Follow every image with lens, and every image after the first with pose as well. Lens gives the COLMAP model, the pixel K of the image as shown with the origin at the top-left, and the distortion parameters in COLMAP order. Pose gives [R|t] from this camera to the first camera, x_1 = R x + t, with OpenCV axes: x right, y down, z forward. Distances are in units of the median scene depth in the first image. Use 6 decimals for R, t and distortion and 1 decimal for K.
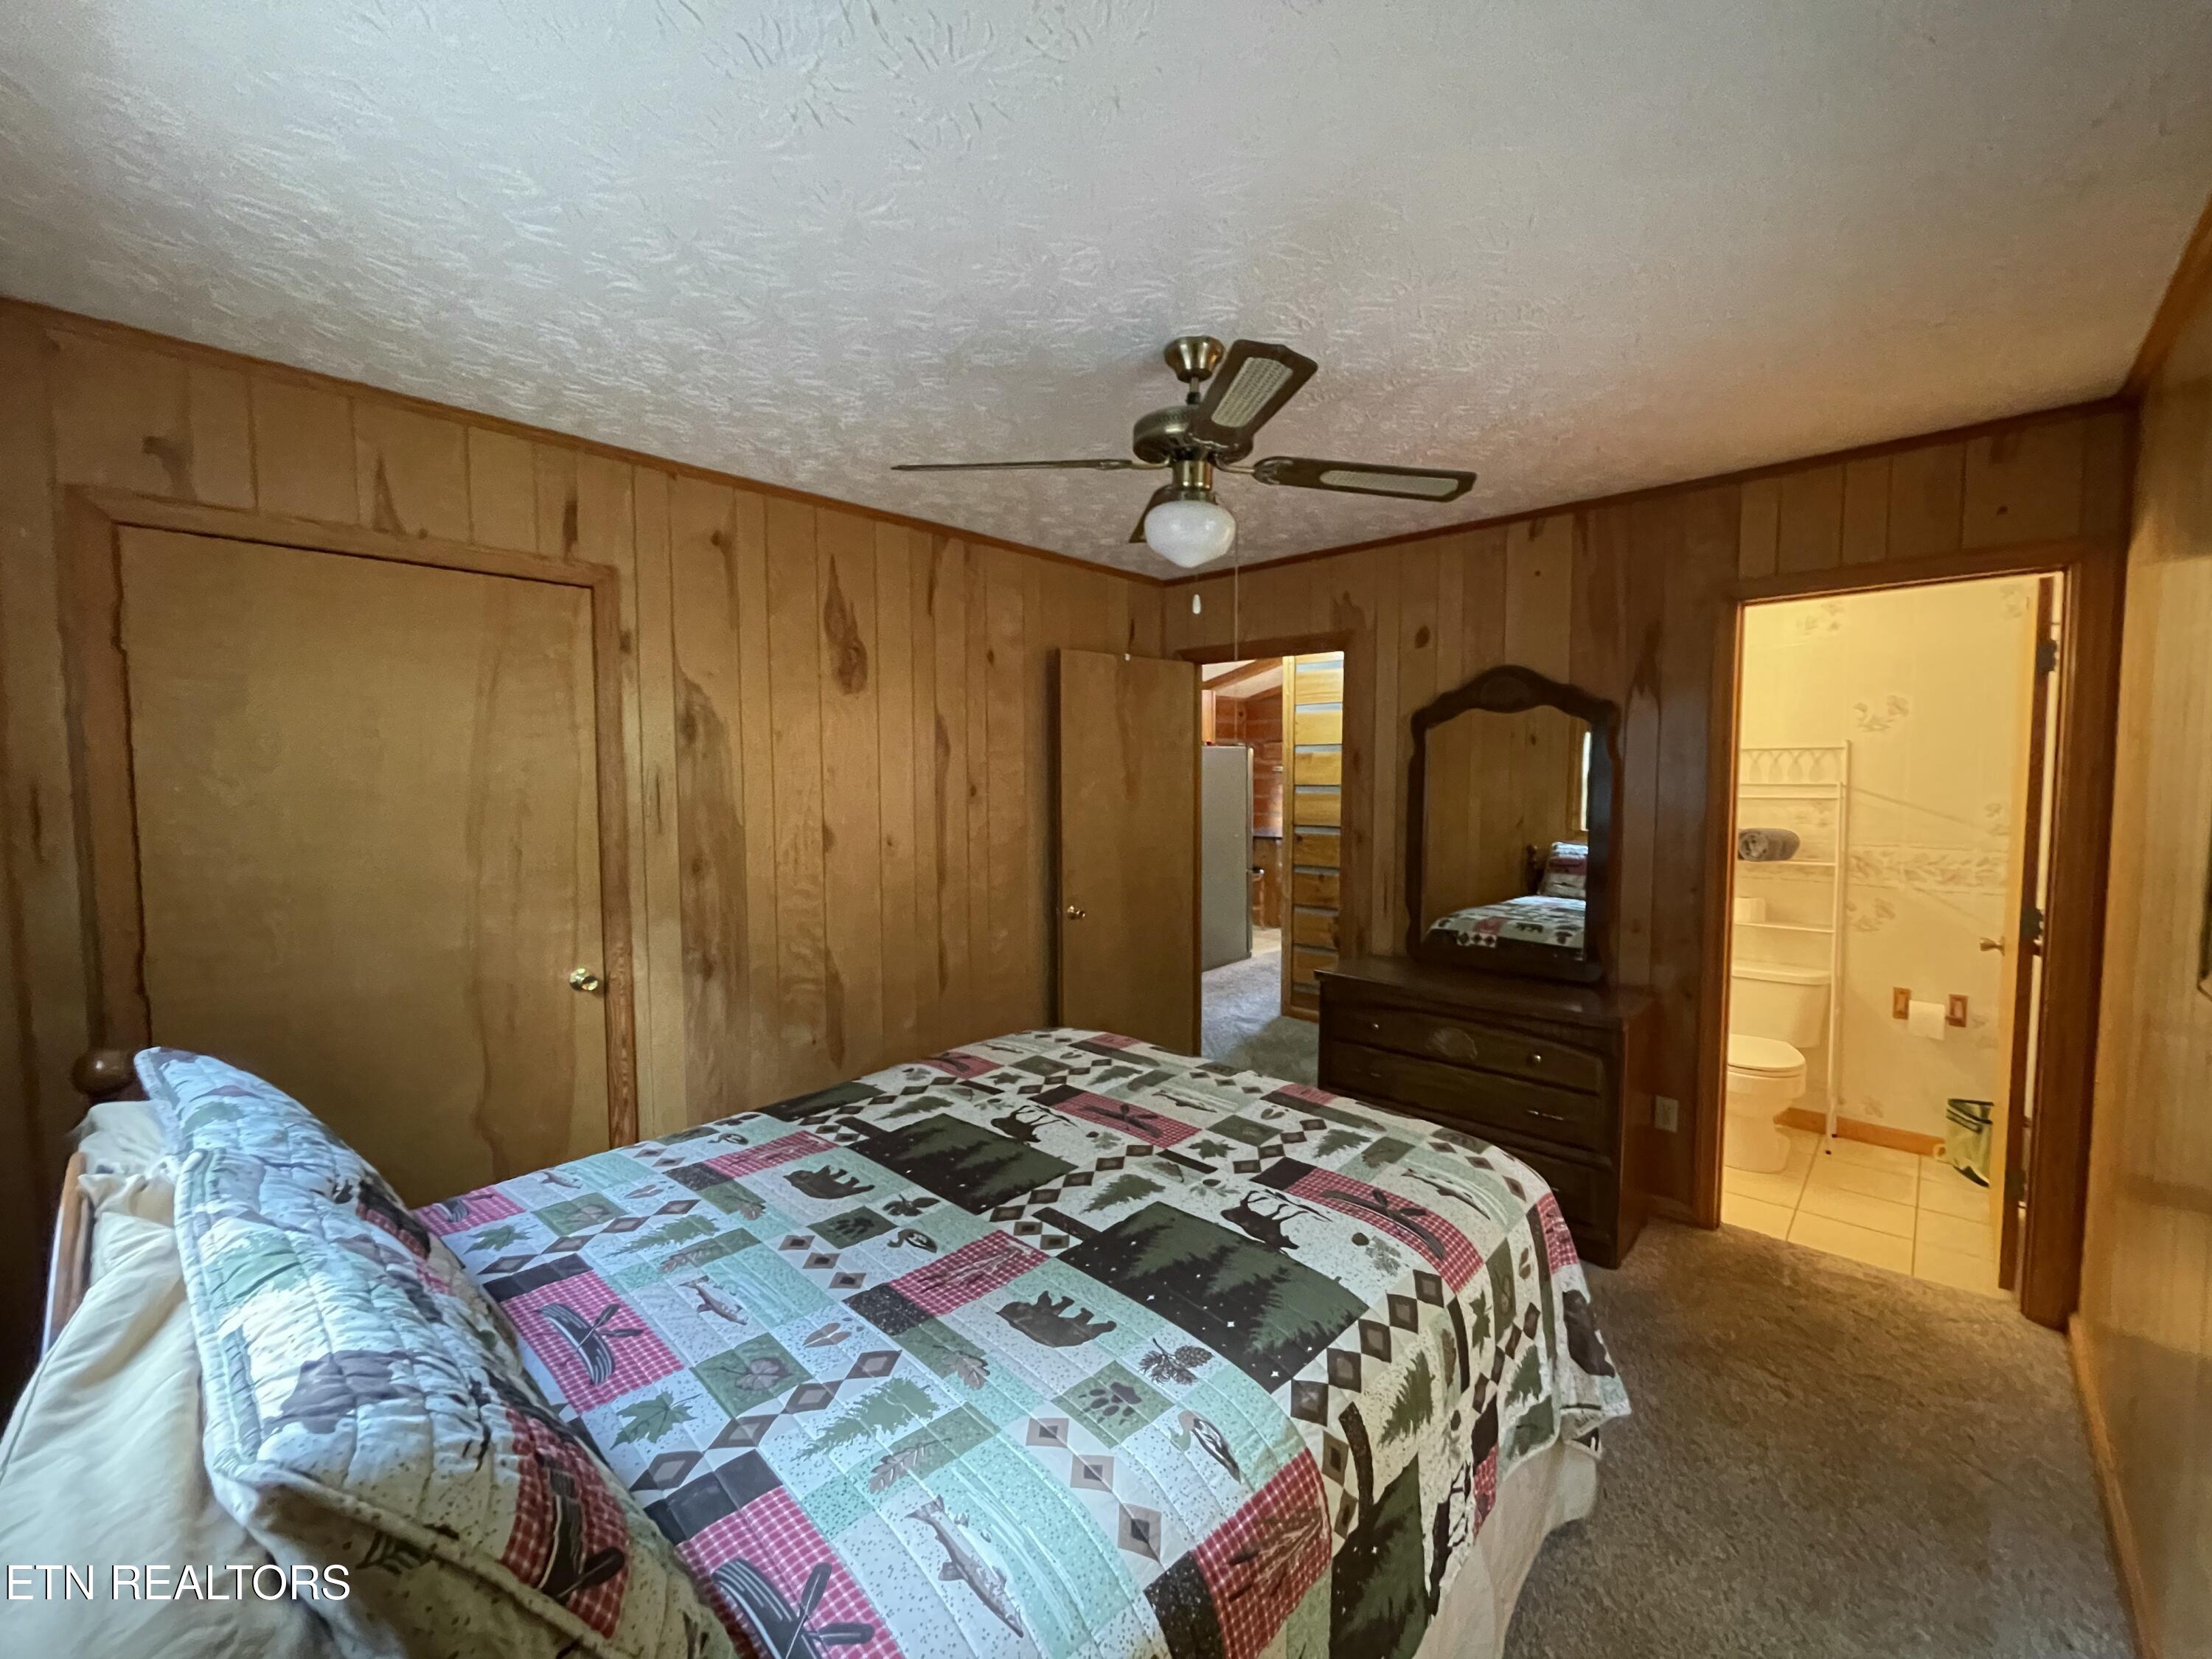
lens RADIAL K [[895.4, 0, 1117.8], [0, 895.4, 826.5], [0, 0, 1]] dist [0.006943, -0.000237]
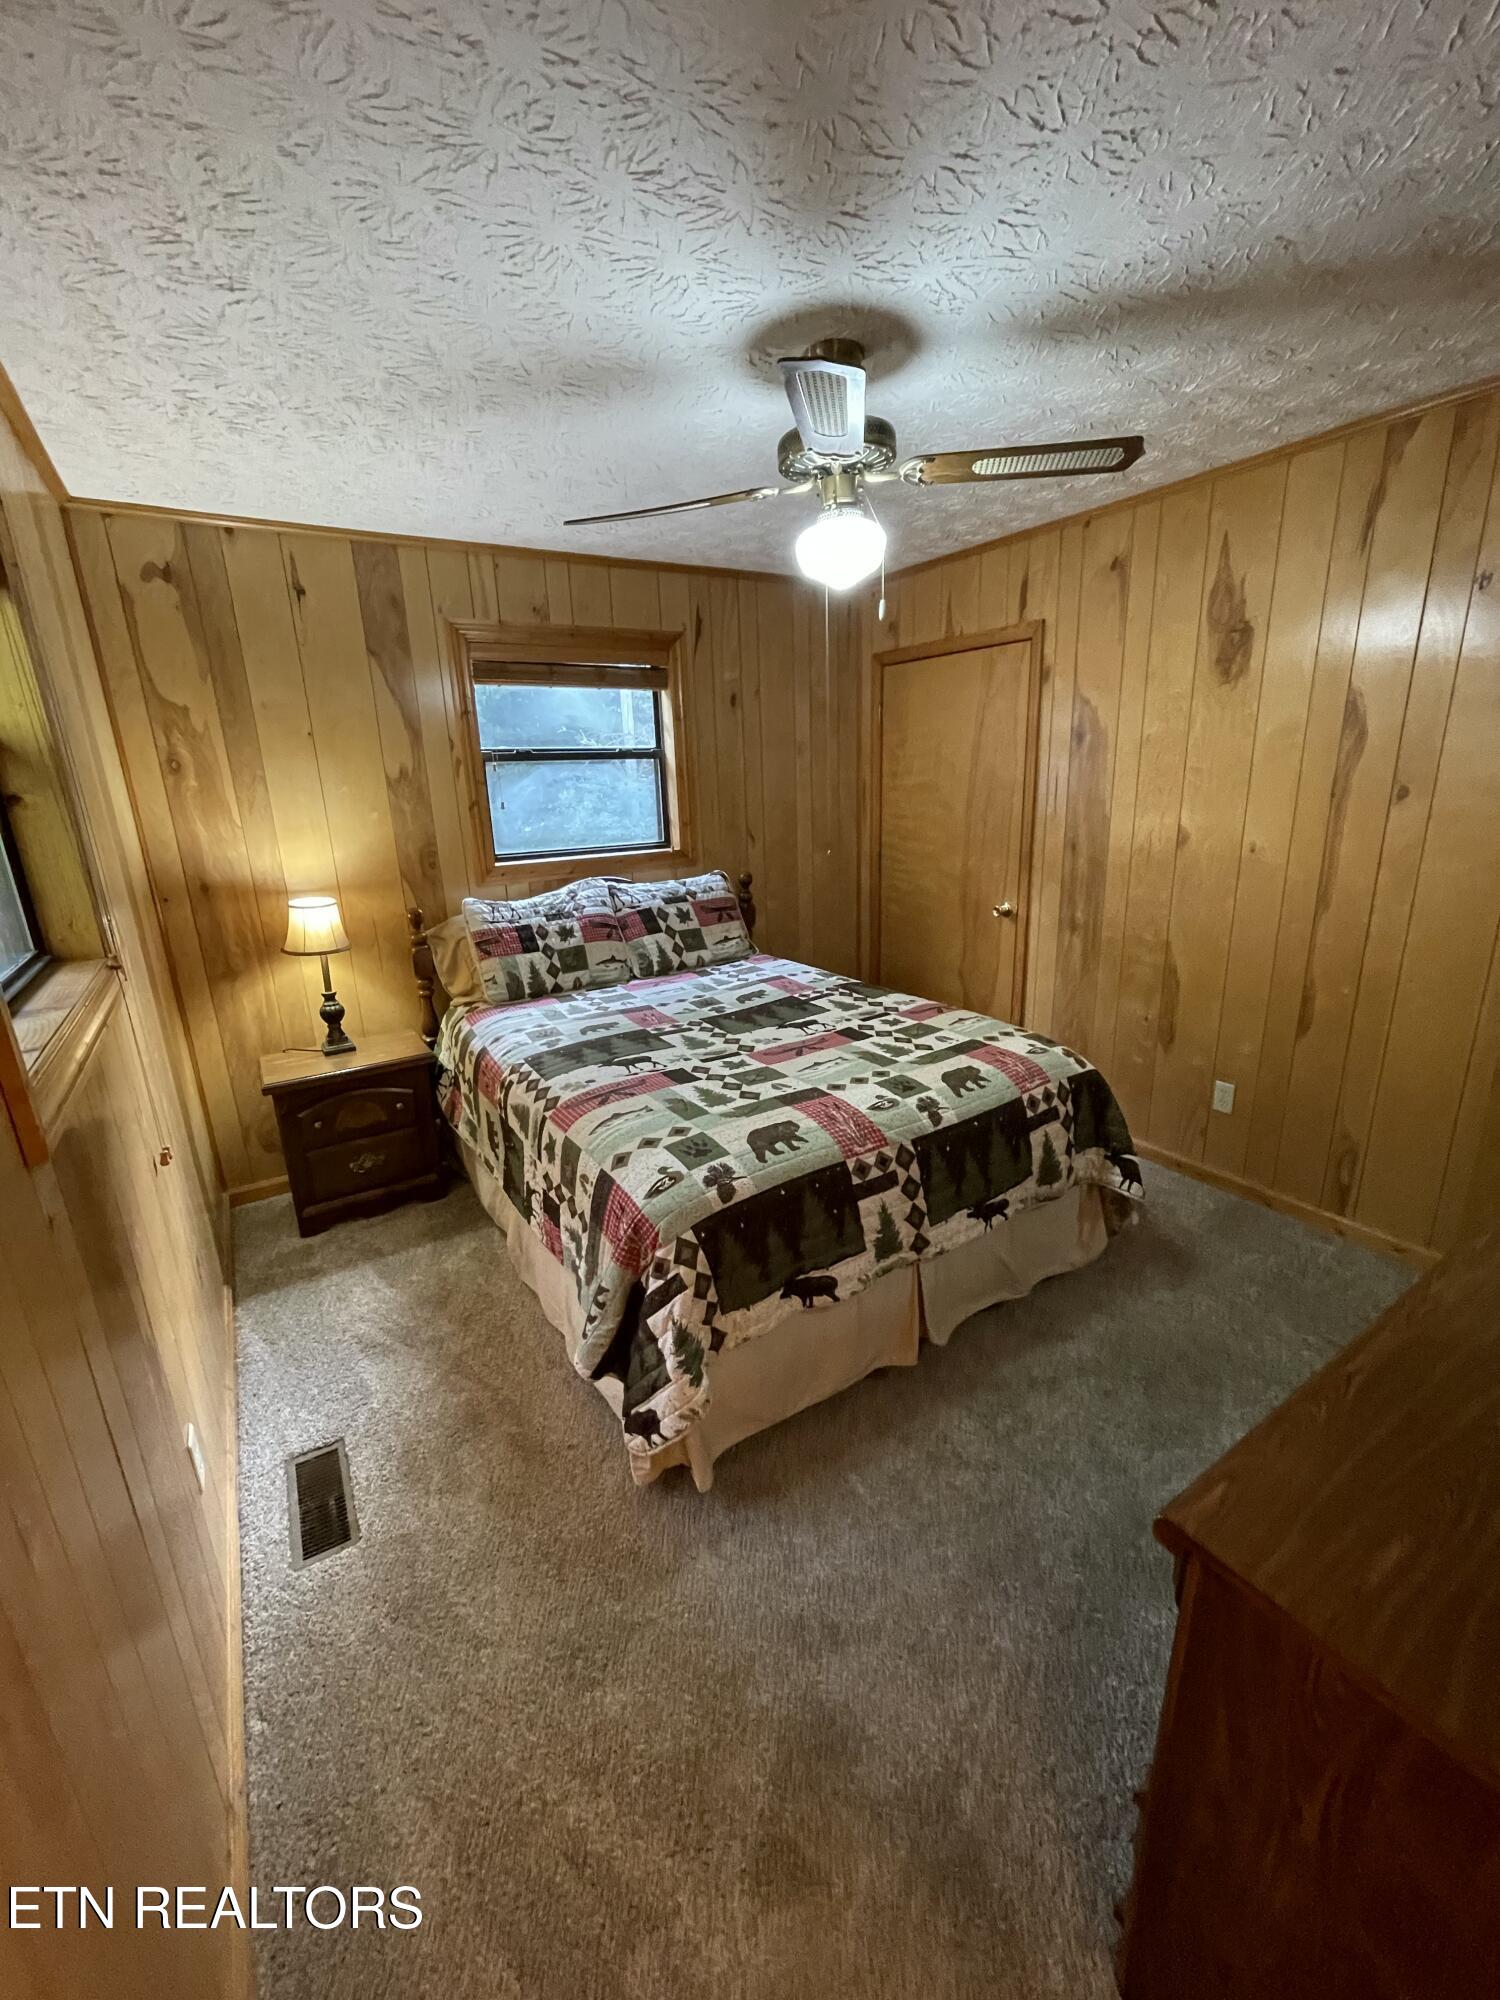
lens RADIAL K [[809.6, 0, 748.7], [0, 809.6, 1005.6], [0, 0, 1]] dist [0.006943, -0.000237]
pose [[-0.261660, 0.278971, -0.923964, 1.178950], [-0.023096, 0.955233, 0.294953, -0.104842], [0.964884, 0.098518, -0.243503, 1.235399]]
